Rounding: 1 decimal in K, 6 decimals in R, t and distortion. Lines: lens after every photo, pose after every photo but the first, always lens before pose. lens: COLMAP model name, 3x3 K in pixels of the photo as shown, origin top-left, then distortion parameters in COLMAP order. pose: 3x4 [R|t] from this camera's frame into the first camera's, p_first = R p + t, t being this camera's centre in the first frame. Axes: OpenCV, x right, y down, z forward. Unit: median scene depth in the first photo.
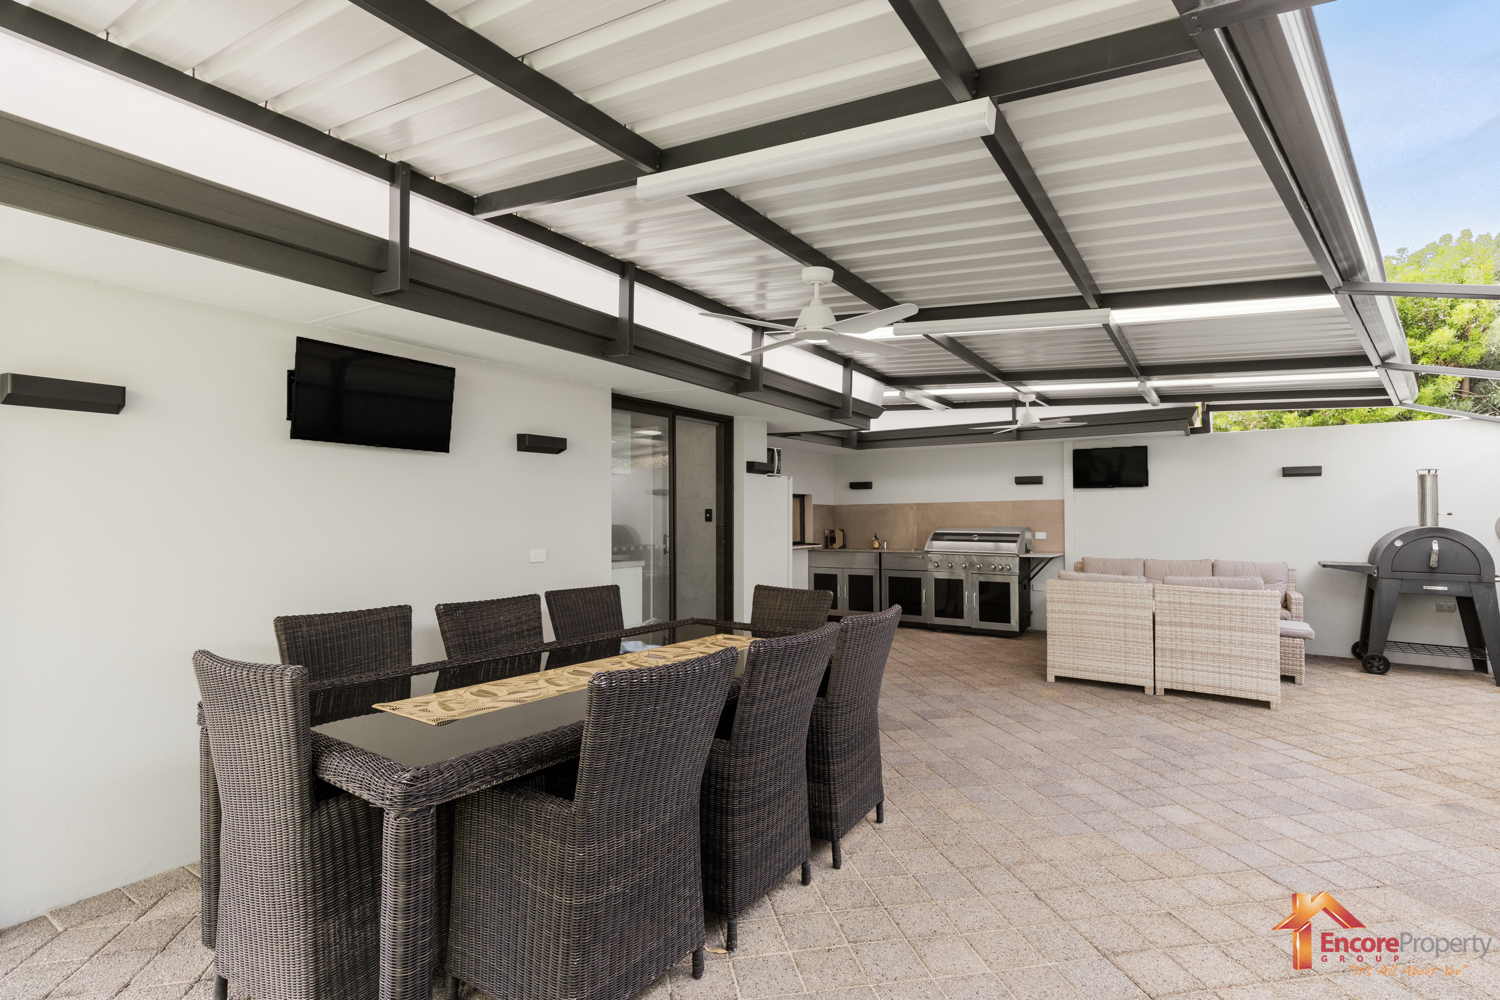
lens RADIAL K [[717.0, 0, 748.6], [0, 717.0, 505.0], [0, 0, 1]] dist [0.002814, 0.000113]
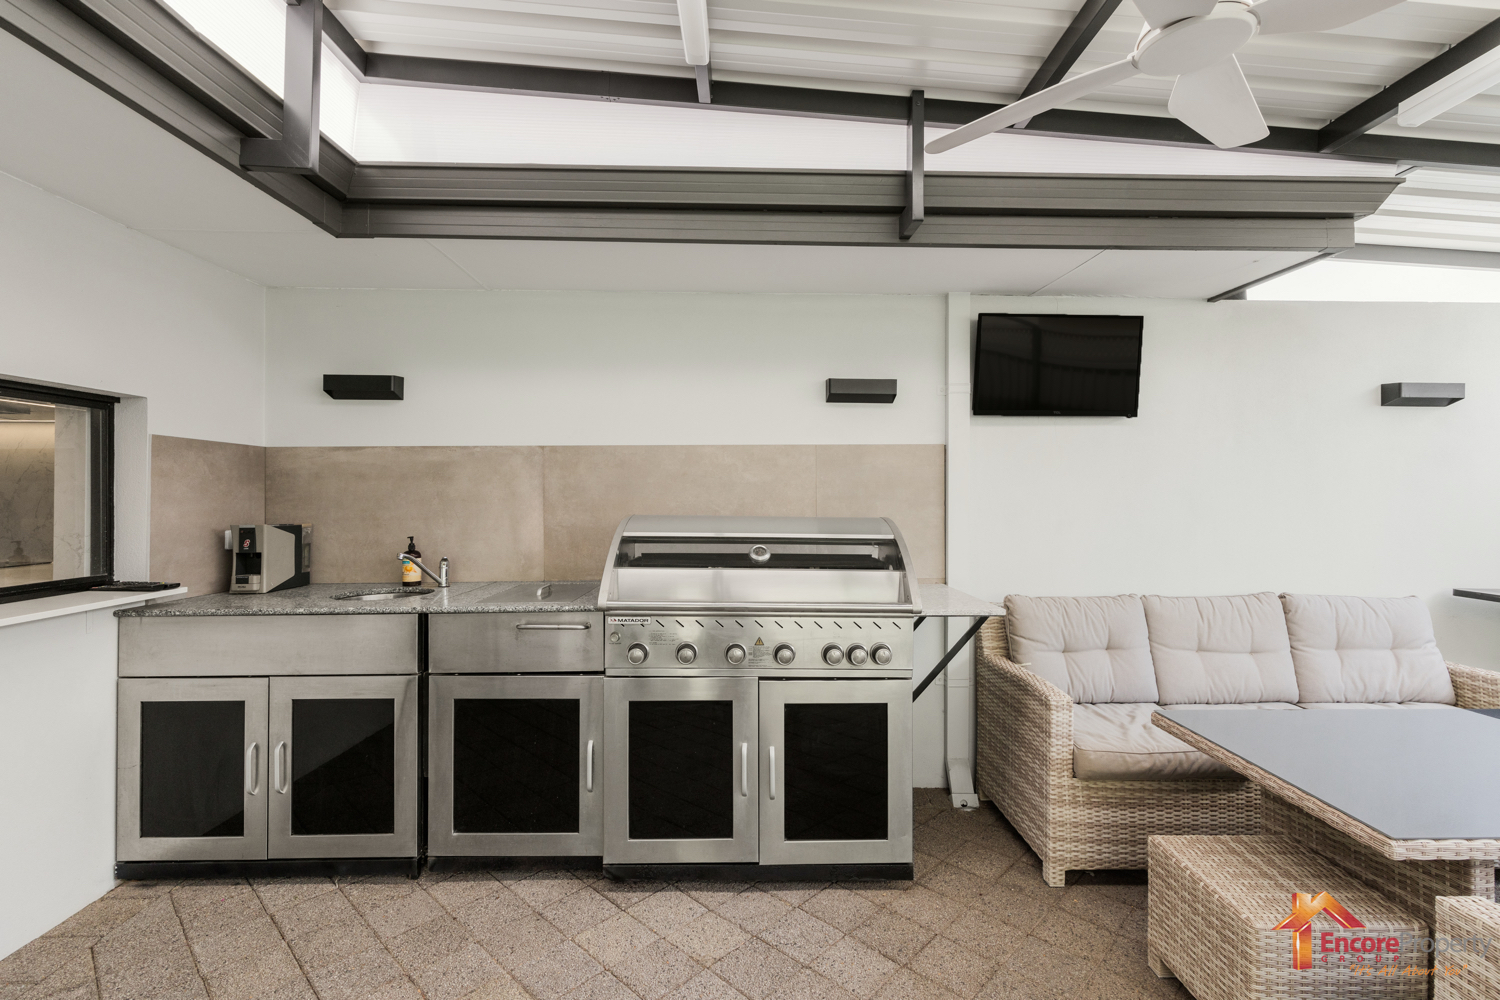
lens RADIAL K [[674.1, 0, 748.8], [0, 674.1, 494.4], [0, 0, 1]] dist [0.003378, -0.000462]
pose [[0.816782, 0.007048, 0.576903, 0.135955], [-0.016880, 0.999789, 0.011684, 0.015710], [-0.576699, -0.019282, 0.816729, 0.720506]]
